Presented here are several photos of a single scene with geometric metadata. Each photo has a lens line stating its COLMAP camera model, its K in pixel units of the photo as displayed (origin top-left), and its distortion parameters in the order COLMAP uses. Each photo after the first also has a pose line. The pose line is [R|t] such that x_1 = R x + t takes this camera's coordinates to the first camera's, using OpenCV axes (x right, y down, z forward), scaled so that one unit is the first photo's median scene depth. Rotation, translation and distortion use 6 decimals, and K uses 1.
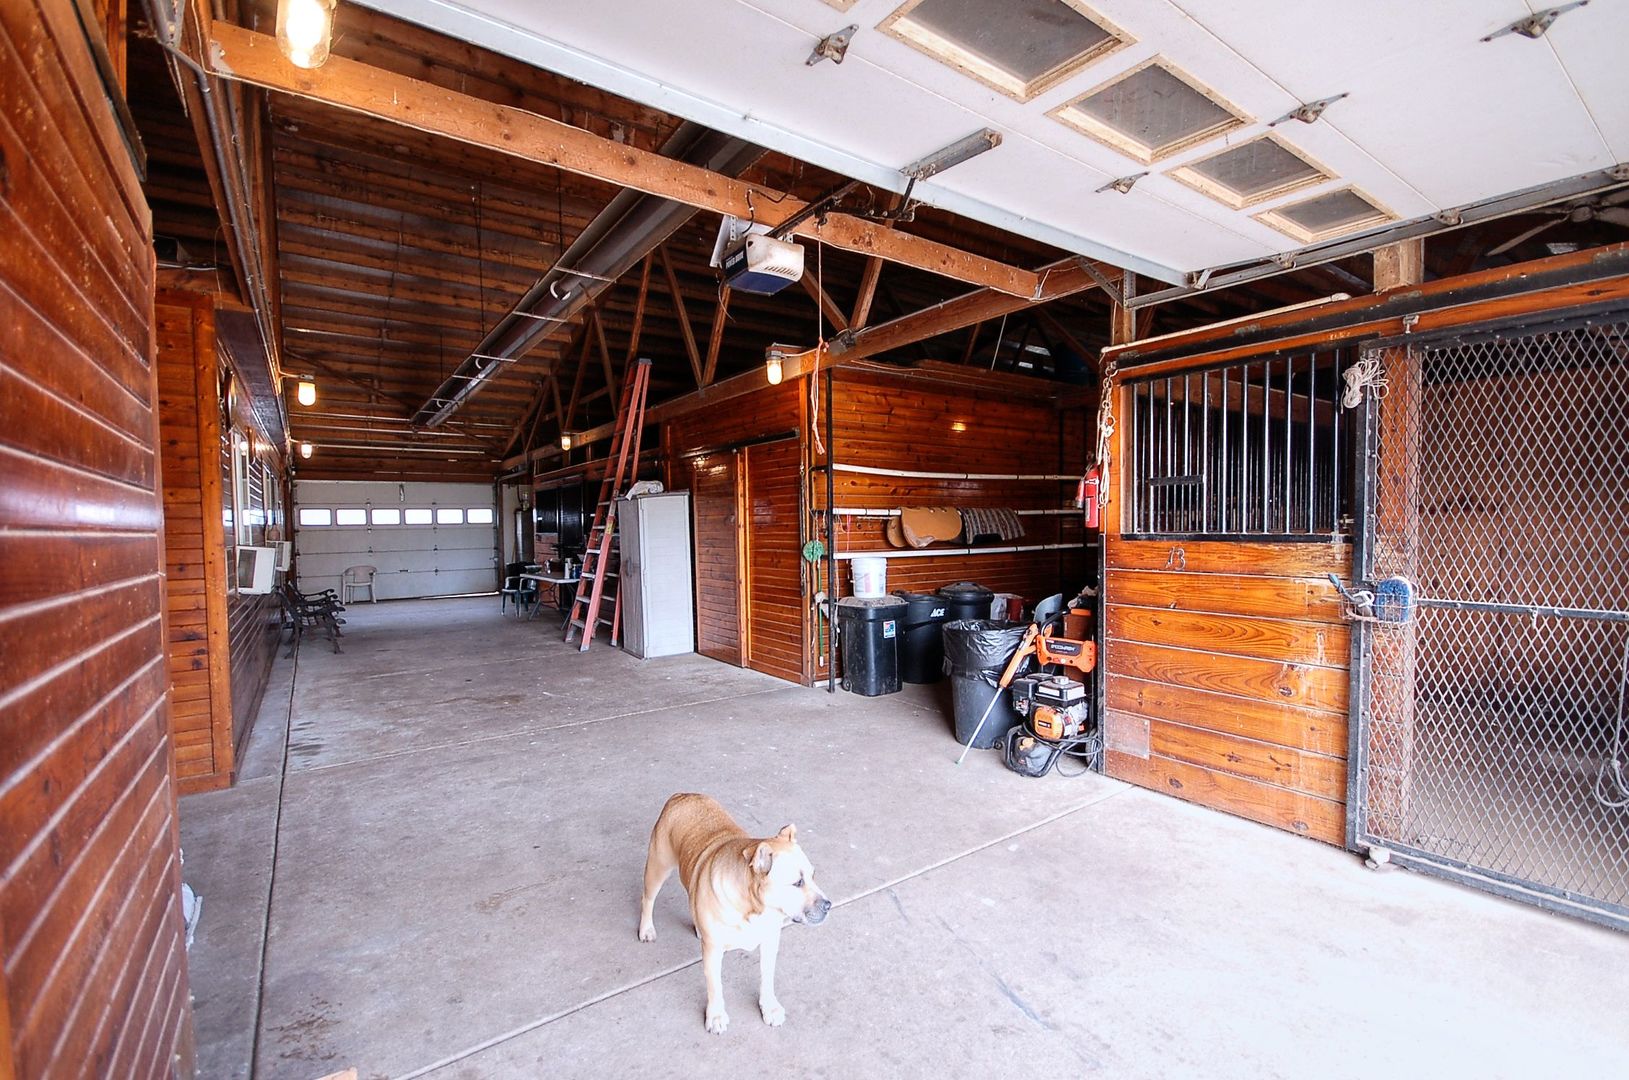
lens RADIAL K [[720.1, 0, 812.4], [0, 720.1, 547.5], [0, 0, 1]] dist [-0.002520, -0.005883]
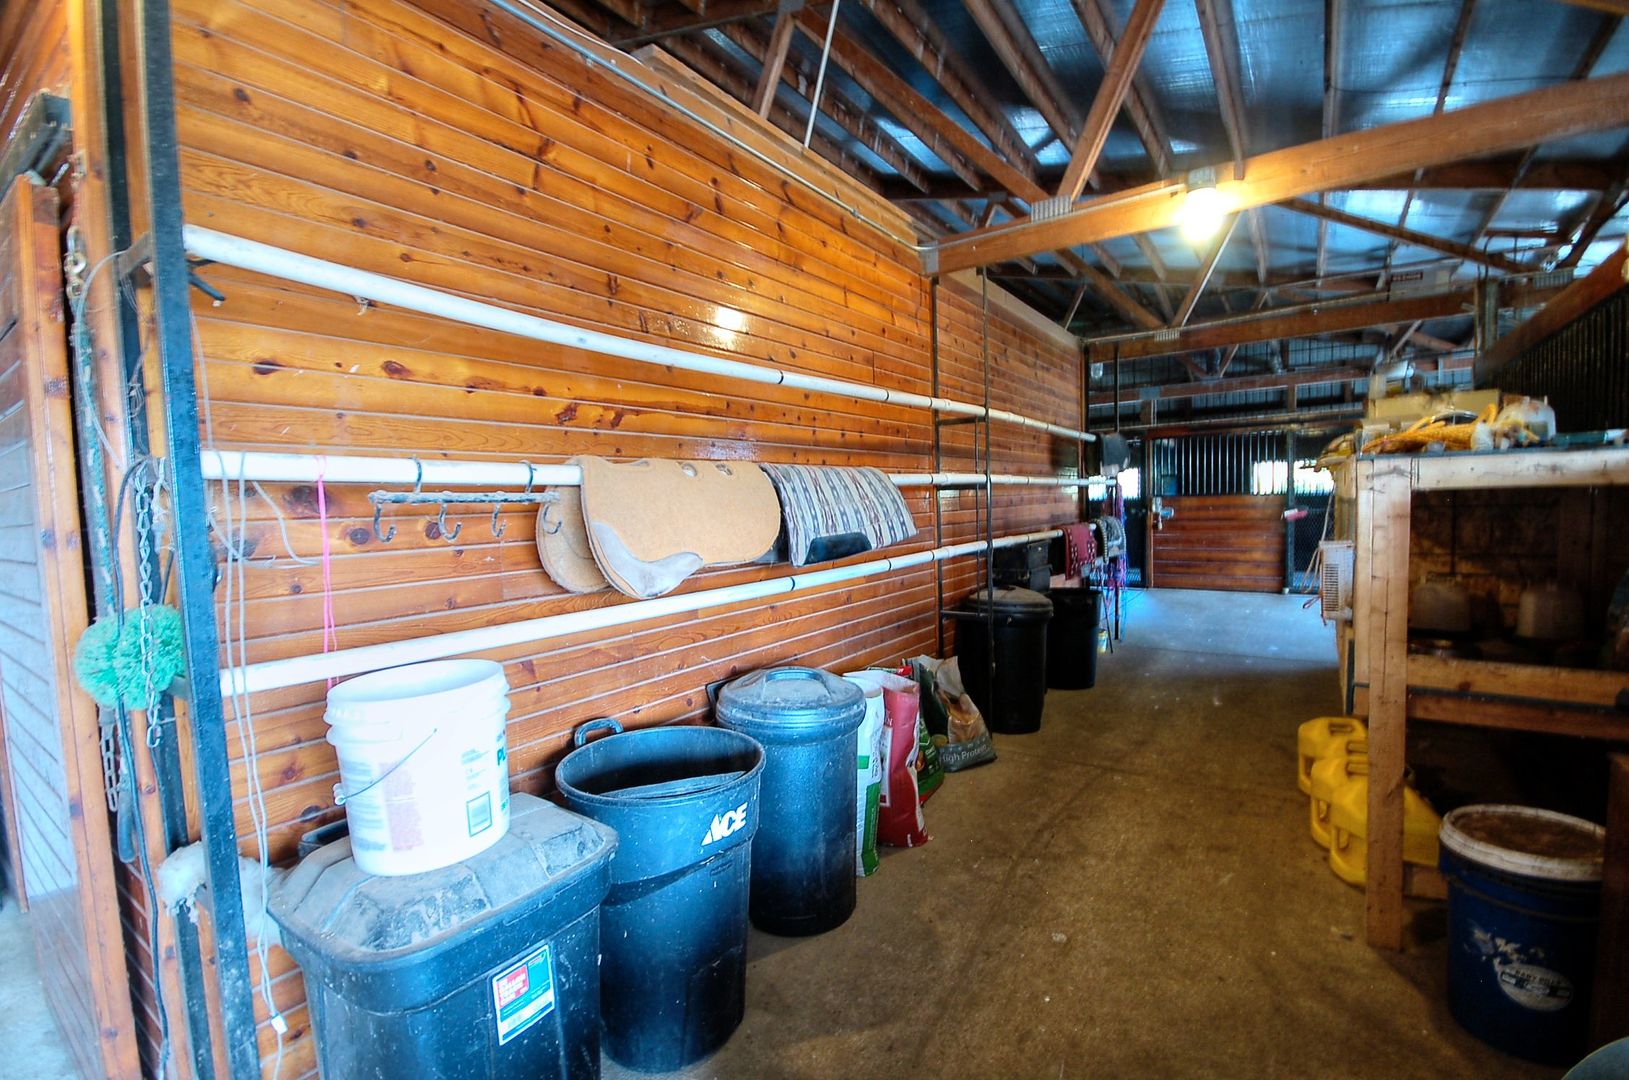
lens RADIAL K [[720.1, 0, 812.0], [0, 720.1, 545.3], [0, 0, 1]] dist [-0.002520, -0.005883]
pose [[0.940590, -0.041323, 0.337019, 0.107957], [0.034984, 0.999079, 0.024862, -0.024146], [-0.337736, -0.011595, 0.941169, 0.679677]]
